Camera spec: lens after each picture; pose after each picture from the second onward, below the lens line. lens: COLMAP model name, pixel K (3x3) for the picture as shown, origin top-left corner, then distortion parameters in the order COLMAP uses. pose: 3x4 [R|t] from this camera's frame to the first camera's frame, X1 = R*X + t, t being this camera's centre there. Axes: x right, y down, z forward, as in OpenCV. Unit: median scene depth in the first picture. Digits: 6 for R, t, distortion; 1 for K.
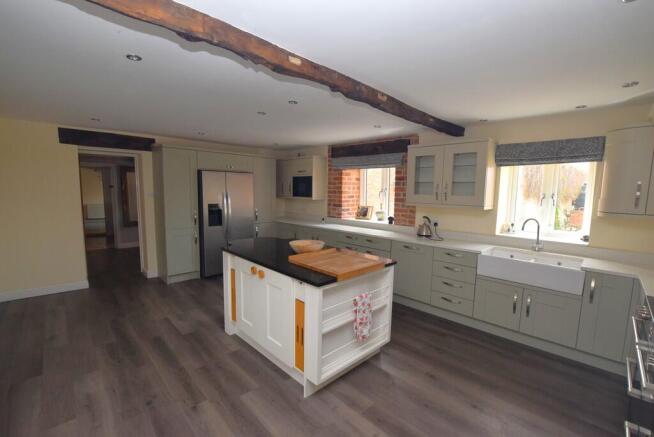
lens RADIAL K [[286.1, 0, 327.0], [0, 286.1, 218.5], [0, 0, 1]] dist [-0.003715, -0.000183]
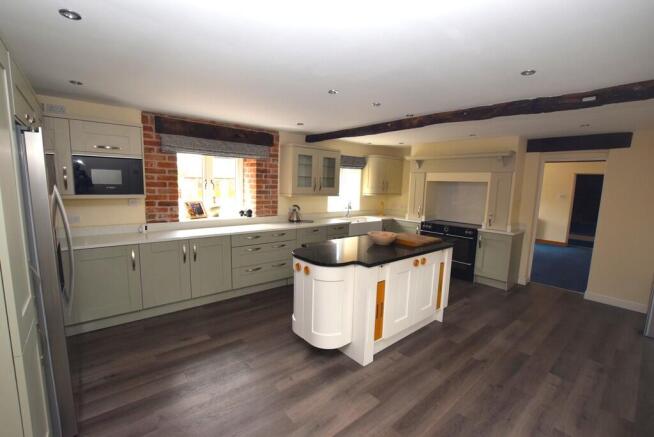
lens RADIAL K [[286.1, 0, 327.0], [0, 286.1, 218.5], [0, 0, 1]] dist [-0.003715, -0.000183]
pose [[0.067777, -0.140266, 0.987791, -0.751776], [0.074121, 0.988040, 0.135216, -0.091856], [-0.994943, 0.064052, 0.077363, 0.690935]]
